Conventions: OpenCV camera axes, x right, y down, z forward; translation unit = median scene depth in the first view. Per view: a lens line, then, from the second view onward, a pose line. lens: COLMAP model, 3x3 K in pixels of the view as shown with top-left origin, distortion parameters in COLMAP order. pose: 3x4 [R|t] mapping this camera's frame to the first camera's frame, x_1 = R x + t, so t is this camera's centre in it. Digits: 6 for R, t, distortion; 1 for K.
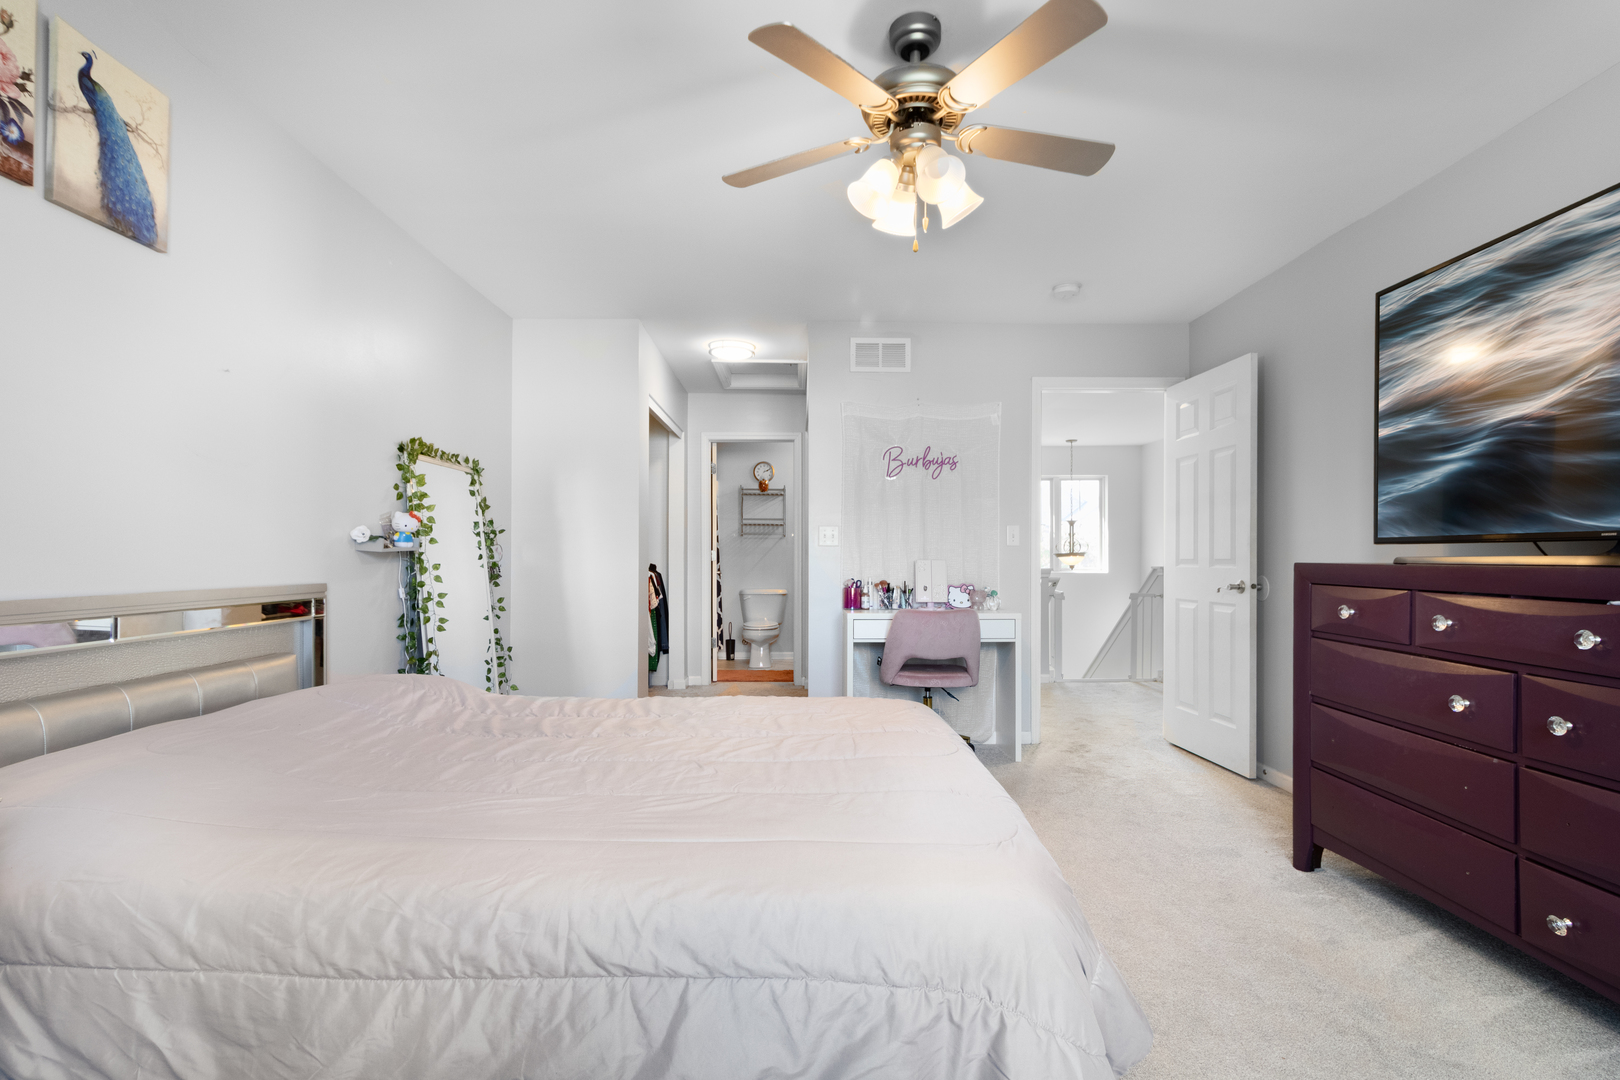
lens RADIAL K [[748.6, 0, 815.3], [0, 748.6, 518.3], [0, 0, 1]] dist [0.001774, 0.000044]
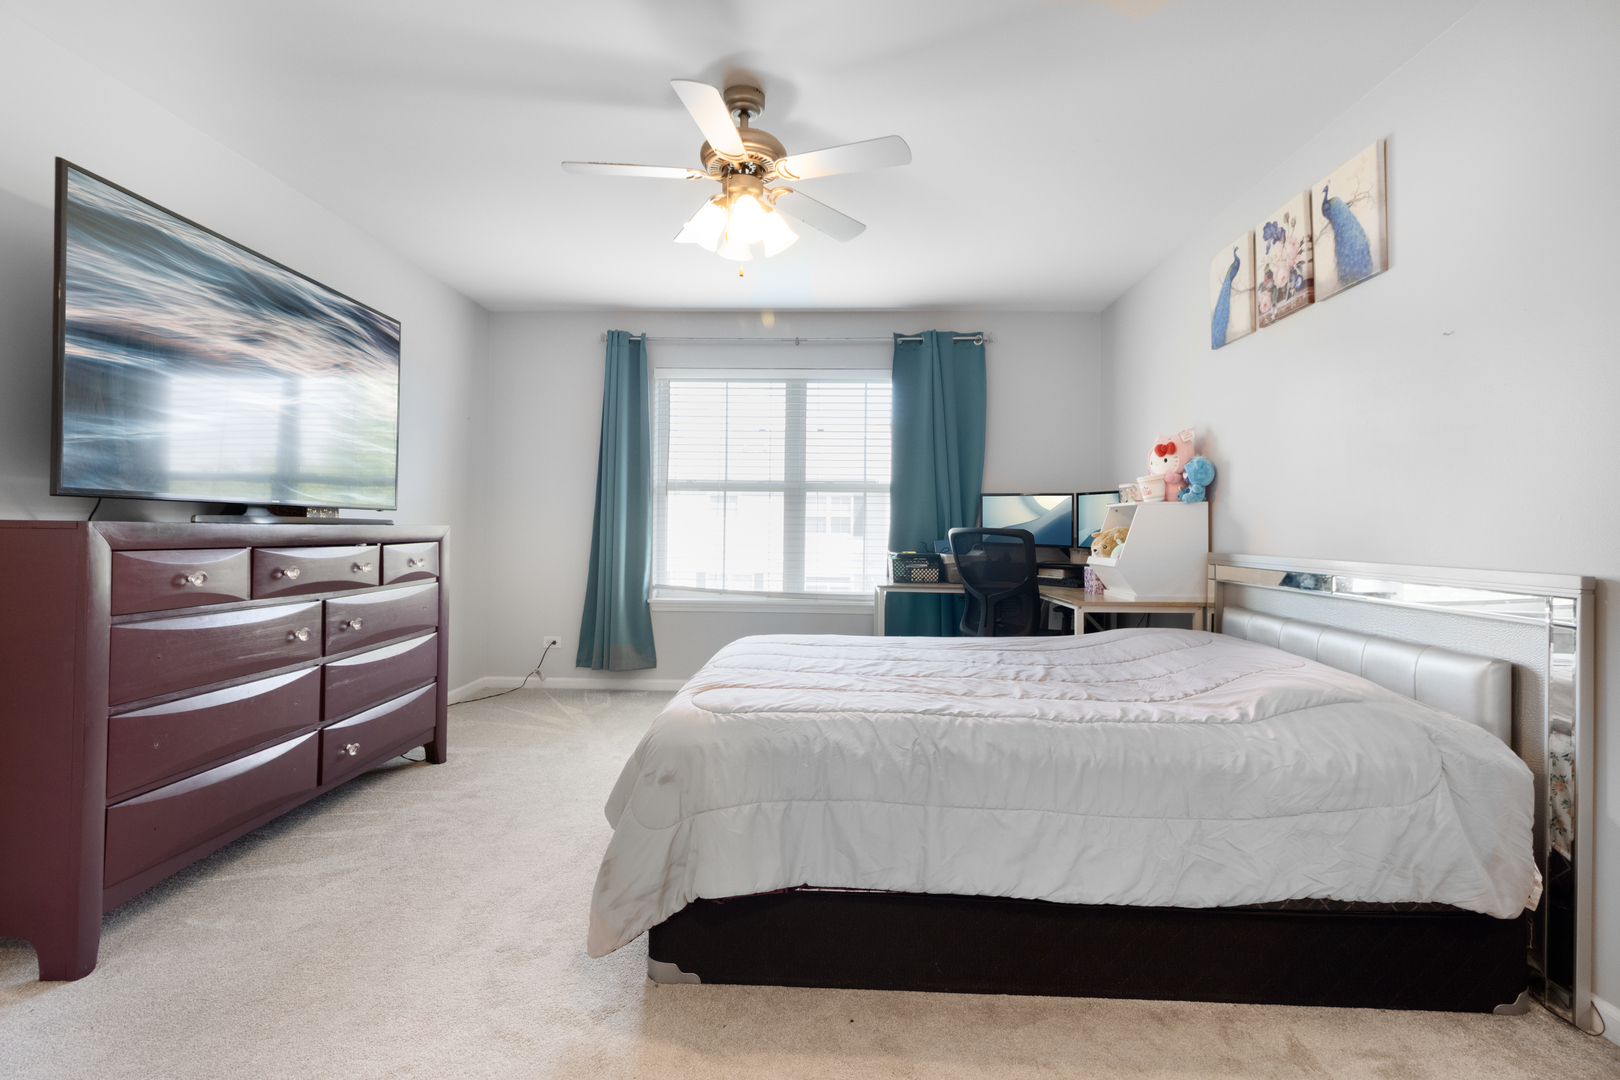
lens RADIAL K [[748.6, 0, 815.3], [0, 748.6, 518.3], [0, 0, 1]] dist [0.001774, 0.000044]
pose [[-0.998868, -0.015007, 0.045134, -0.054884], [-0.018005, 0.997605, -0.066787, 0.125803], [-0.044023, -0.067524, -0.996746, 2.279918]]
